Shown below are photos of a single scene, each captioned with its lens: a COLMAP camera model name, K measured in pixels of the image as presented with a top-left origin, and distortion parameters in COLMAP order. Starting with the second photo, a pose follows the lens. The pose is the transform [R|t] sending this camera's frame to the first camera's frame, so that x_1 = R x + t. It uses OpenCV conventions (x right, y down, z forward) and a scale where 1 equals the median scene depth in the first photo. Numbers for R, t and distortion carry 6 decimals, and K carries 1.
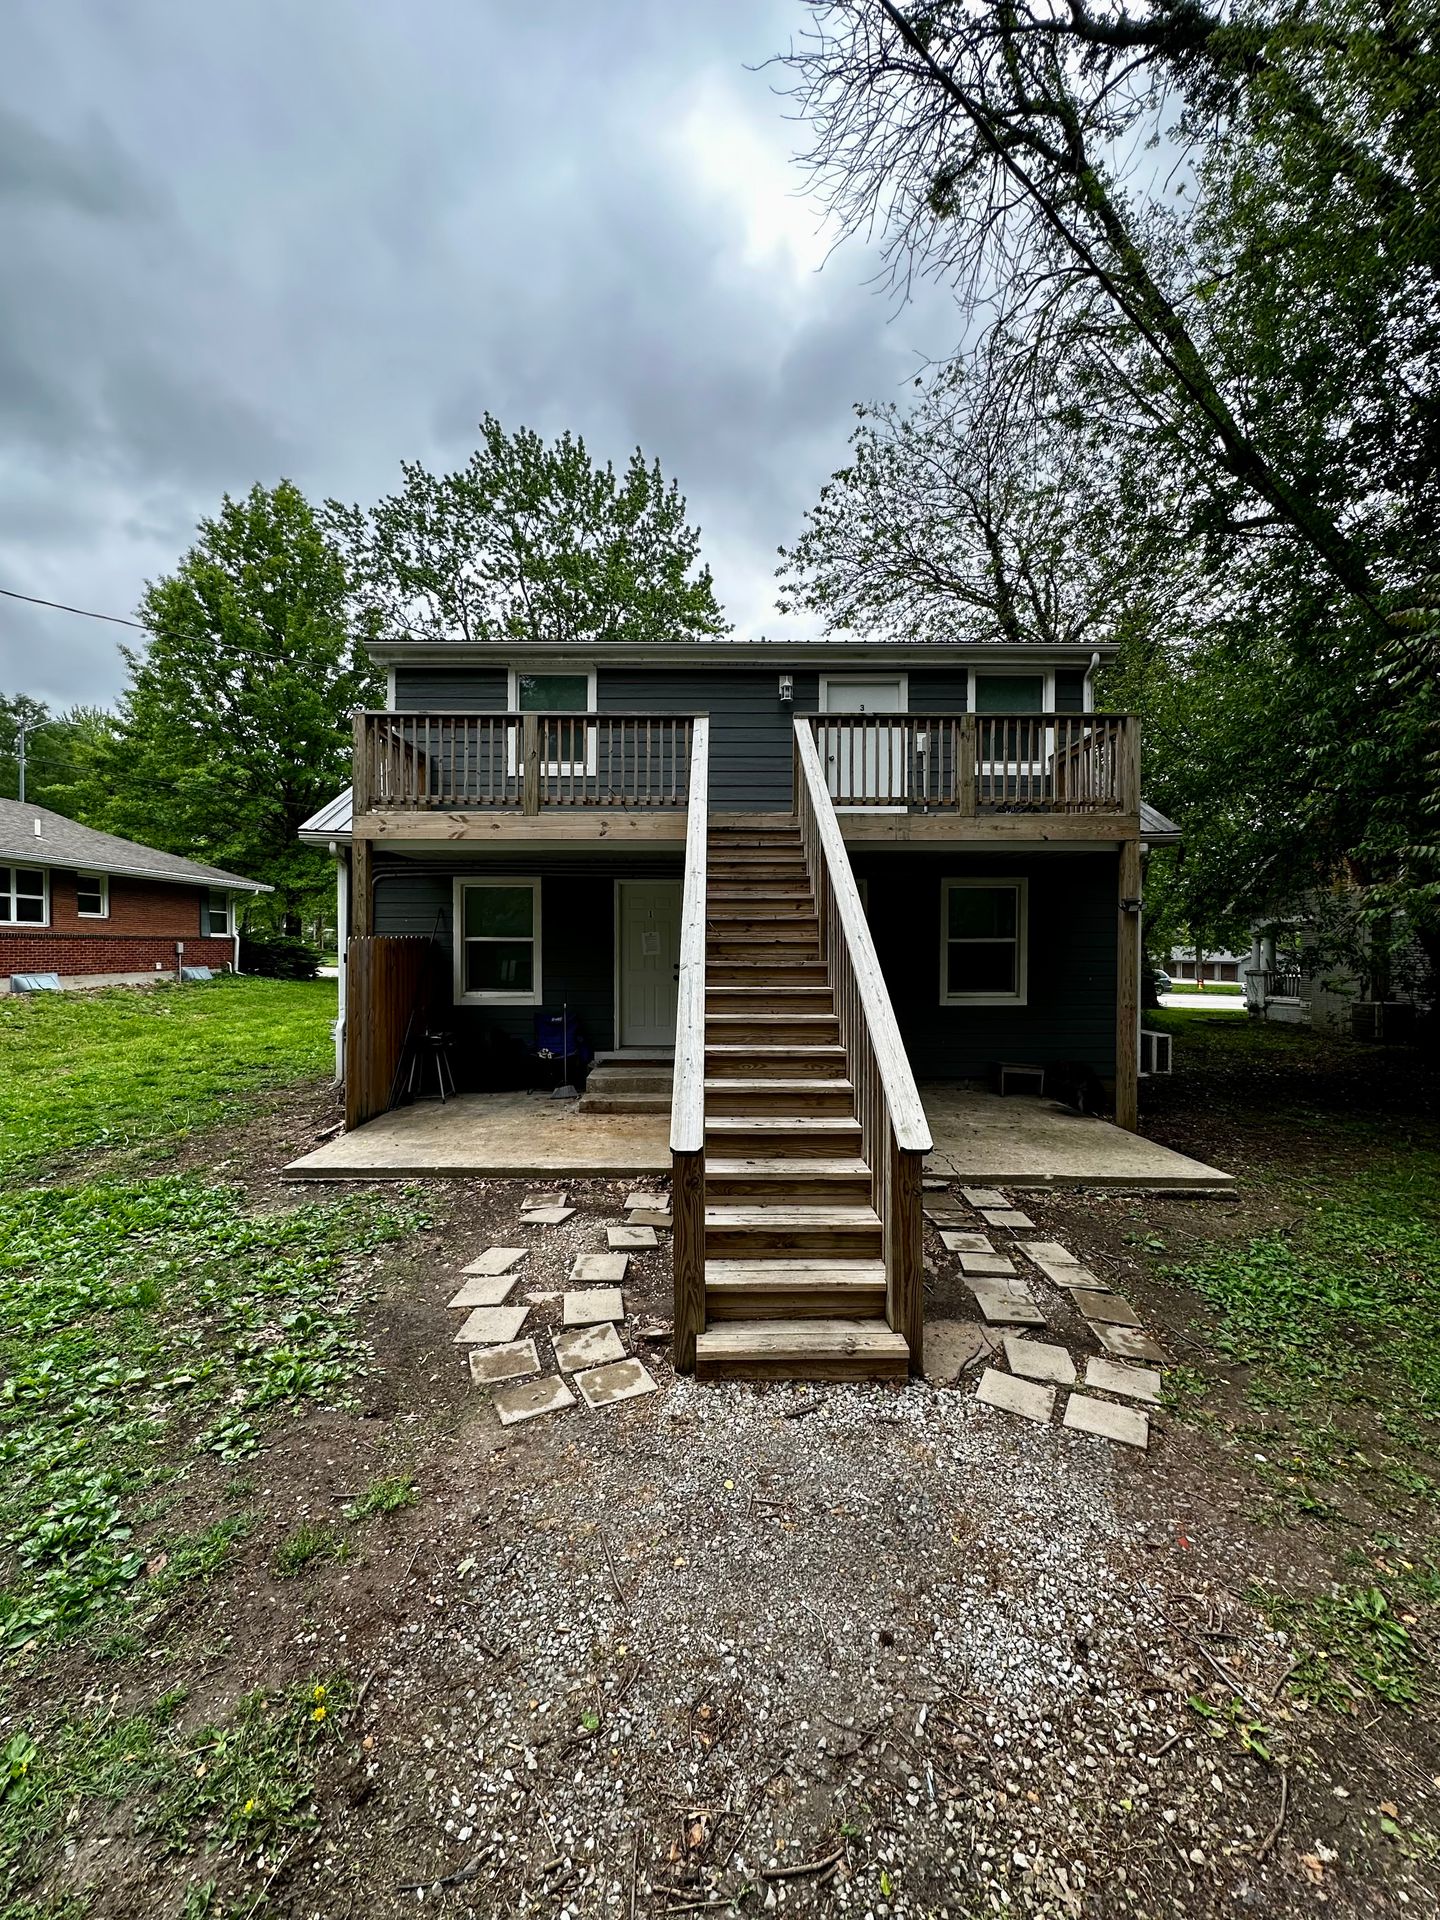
lens RADIAL K [[759.2, 0, 720.0], [0, 759.2, 960.0], [0, 0, 1]] dist [-0.002094, -0.000010]
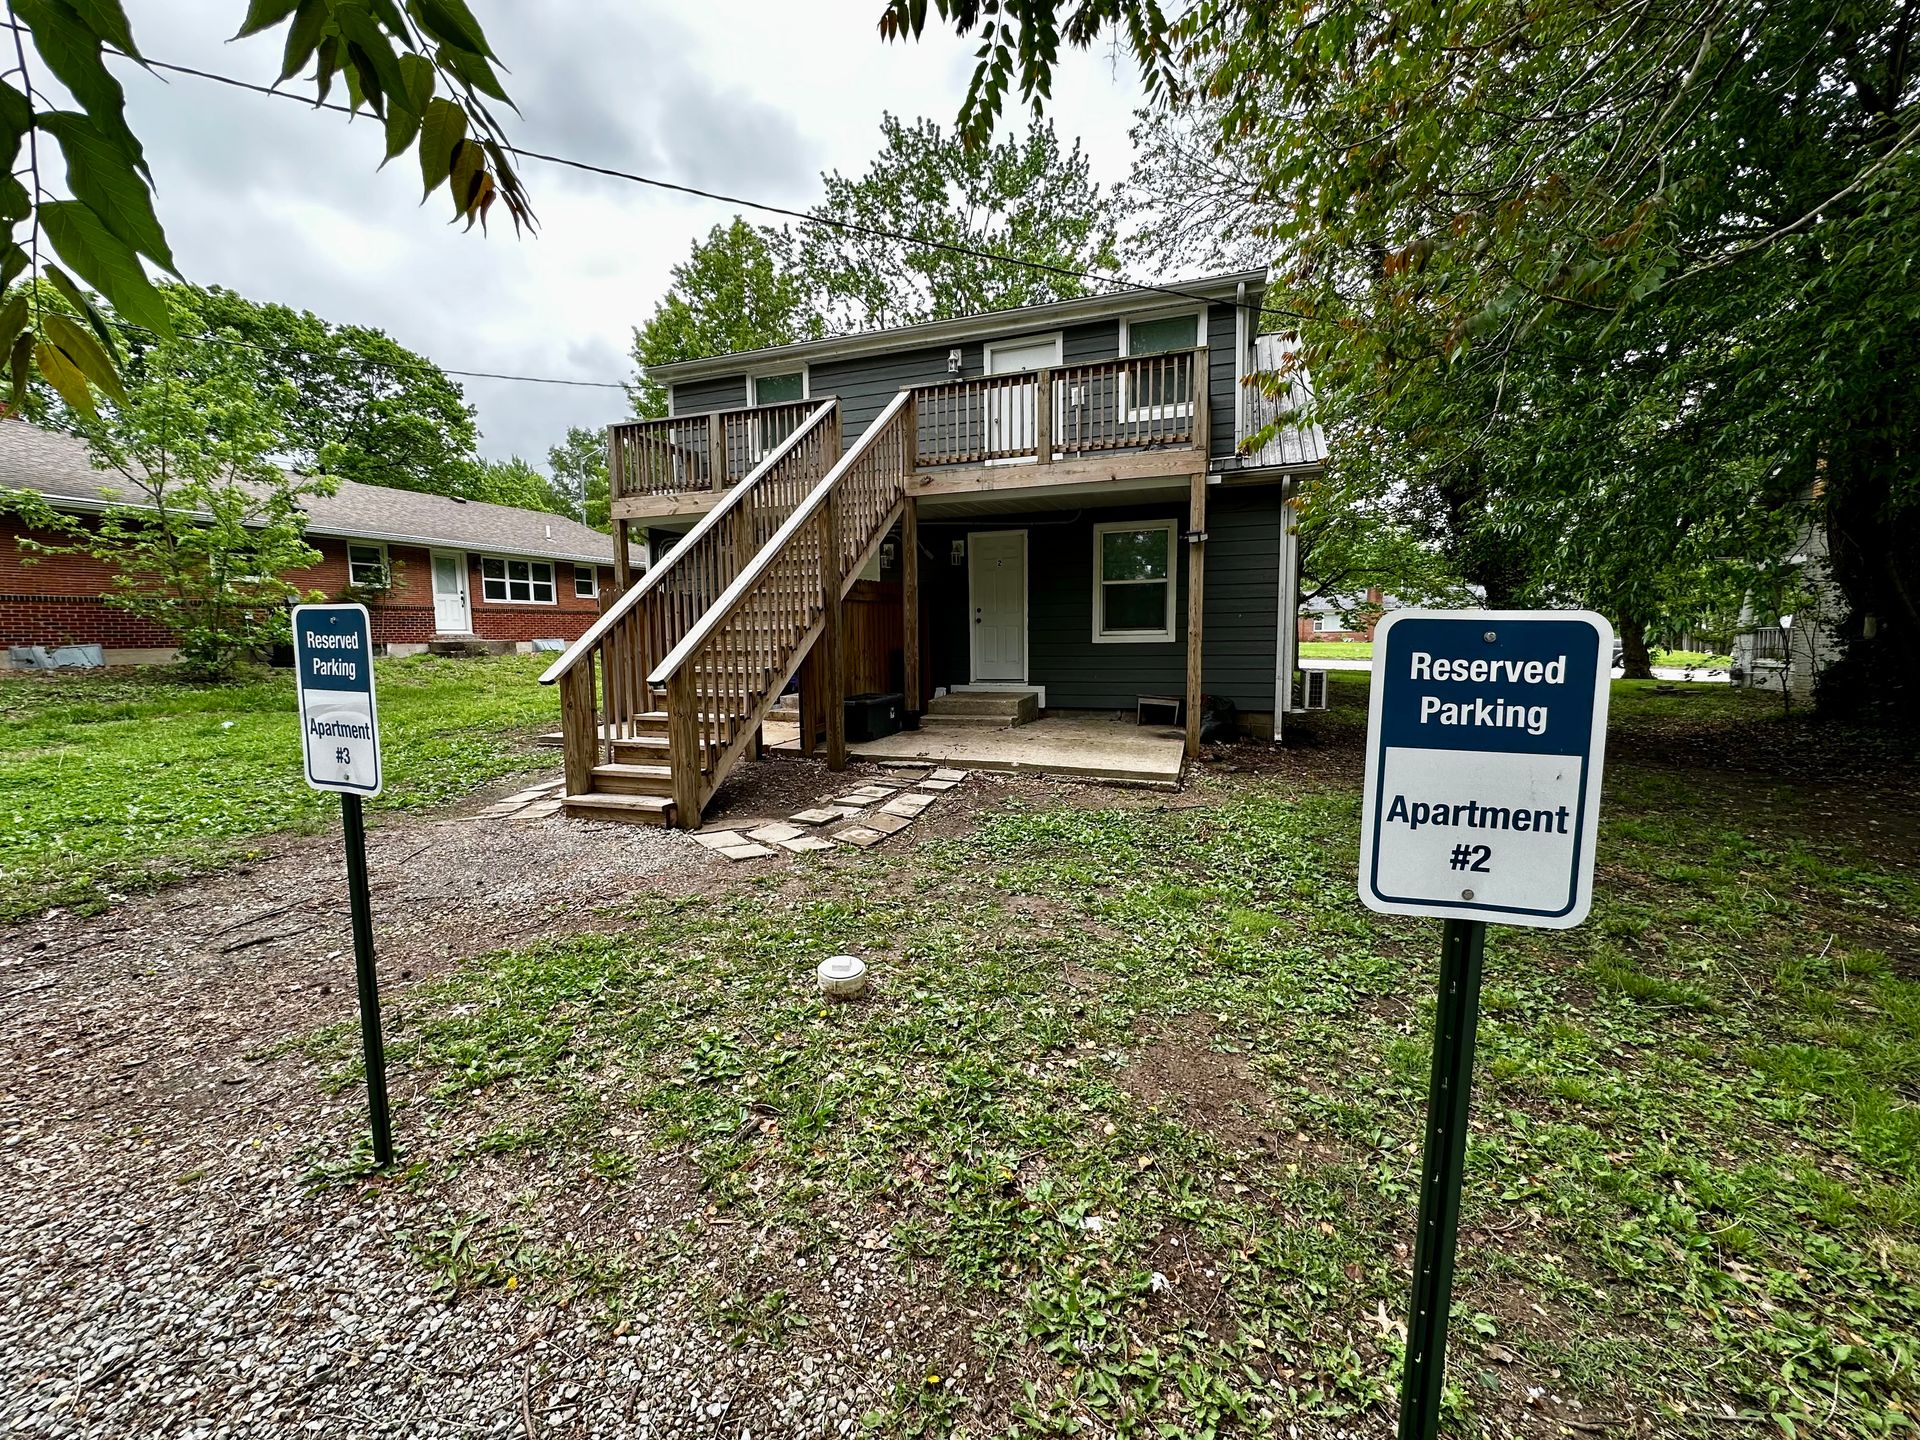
lens RADIAL K [[759.2, 0, 961.0], [0, 759.2, 717.4], [0, 0, 1]] dist [-0.002094, -0.000010]
pose [[0.940428, 0.024602, -0.339101, 0.284764], [0.008237, 0.995437, 0.095063, 0.035910], [0.339892, -0.092194, 0.935935, -0.058353]]
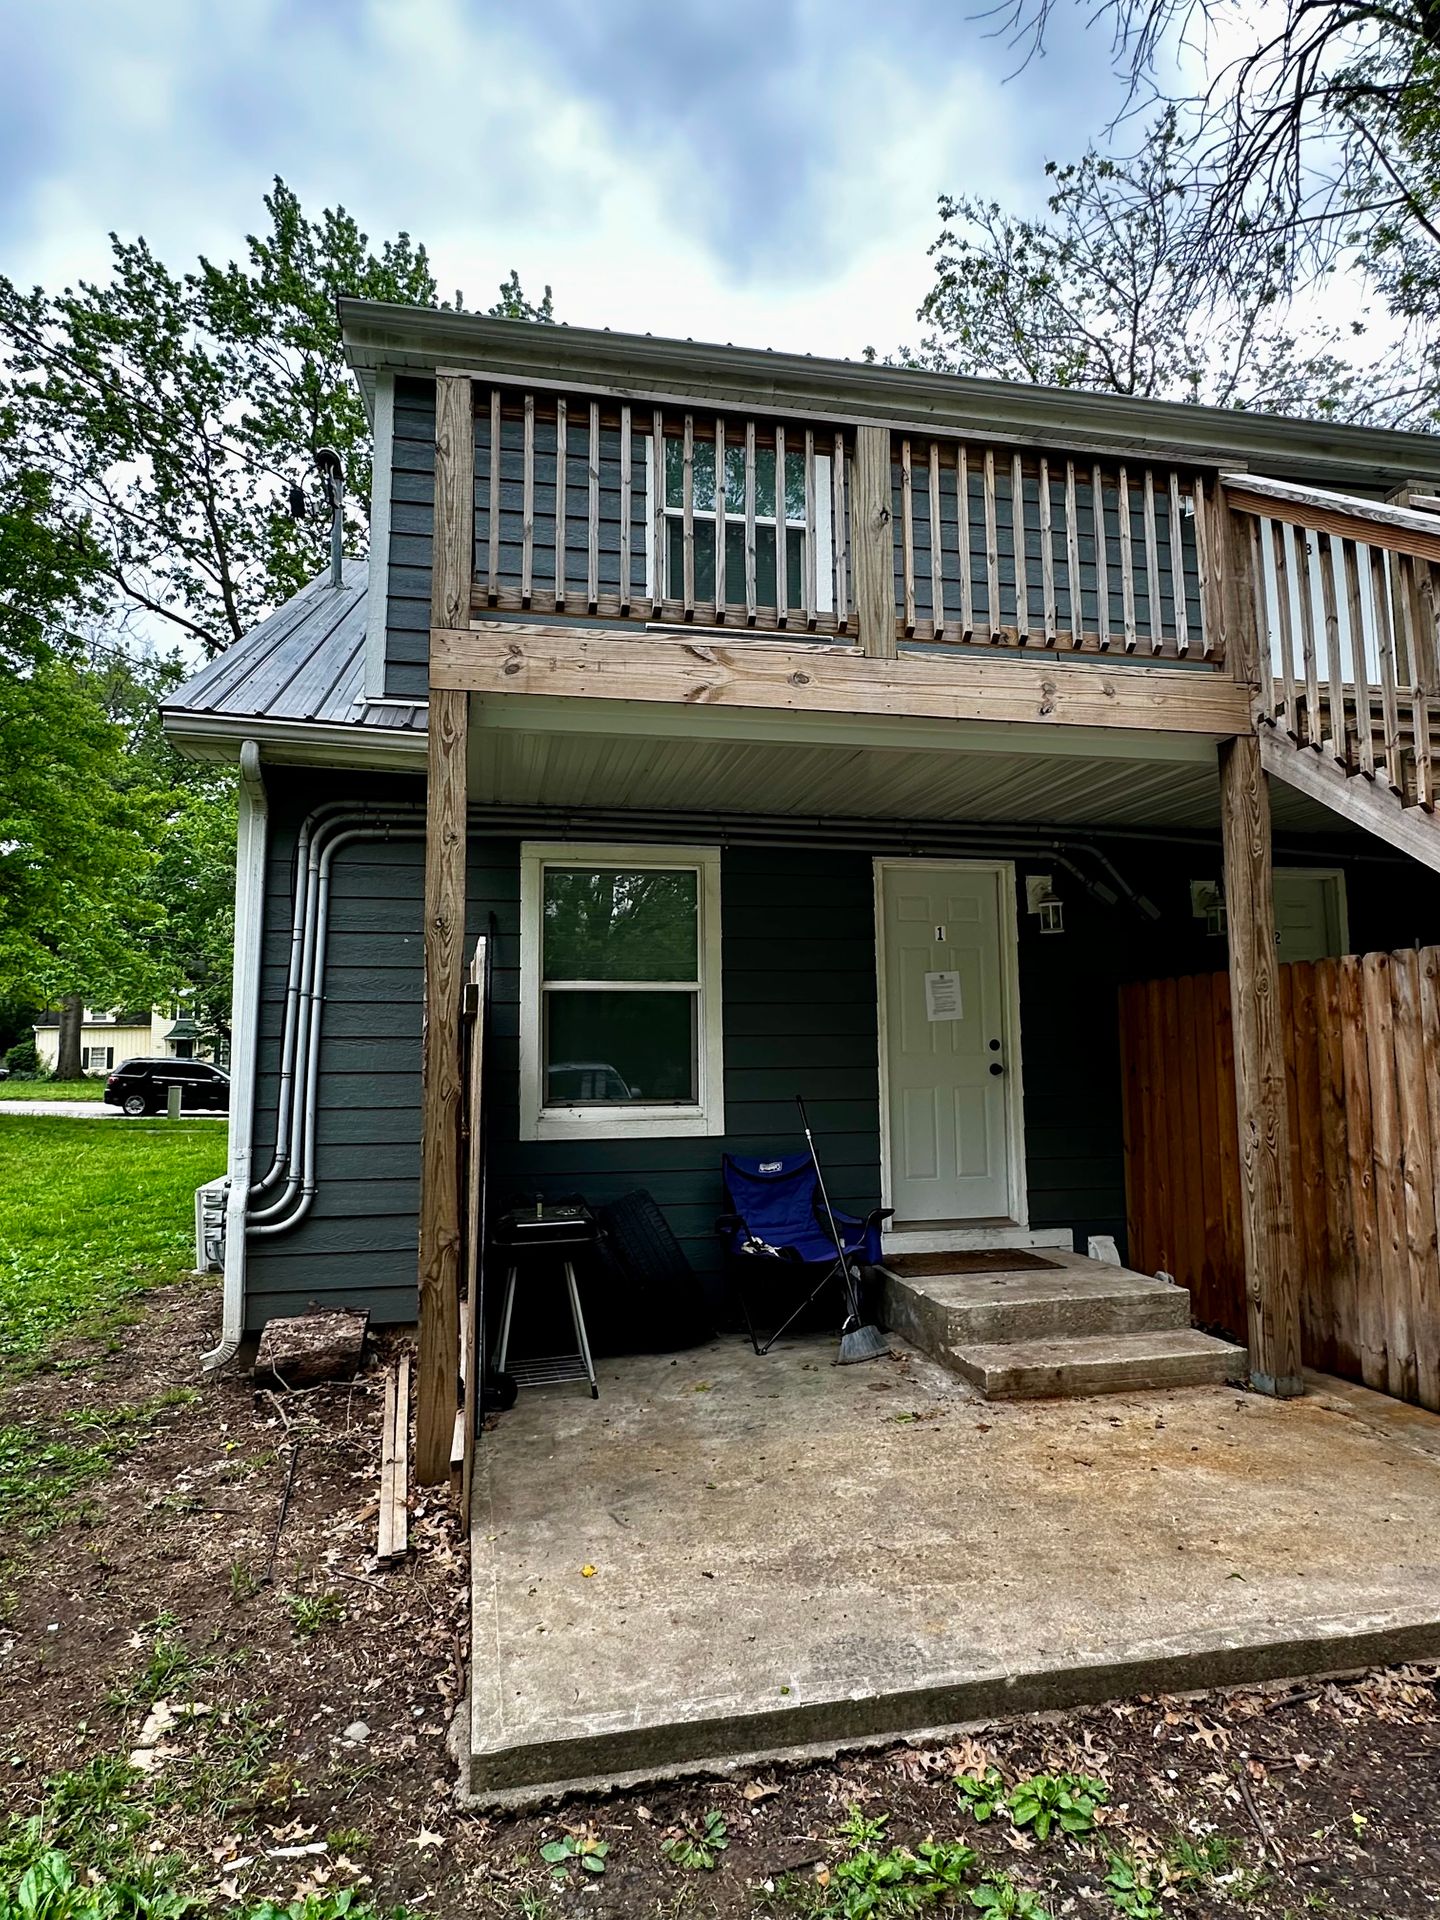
lens RADIAL K [[1109.0, 0, 718.8], [0, 1109.0, 951.4], [0, 0, 1]] dist [-0.000415, -0.001092]
pose [[0.980346, 0.010284, 0.197017, -0.211554], [0.012747, 0.993251, -0.115278, 0.016088], [-0.196873, 0.115524, 0.973599, 0.213072]]
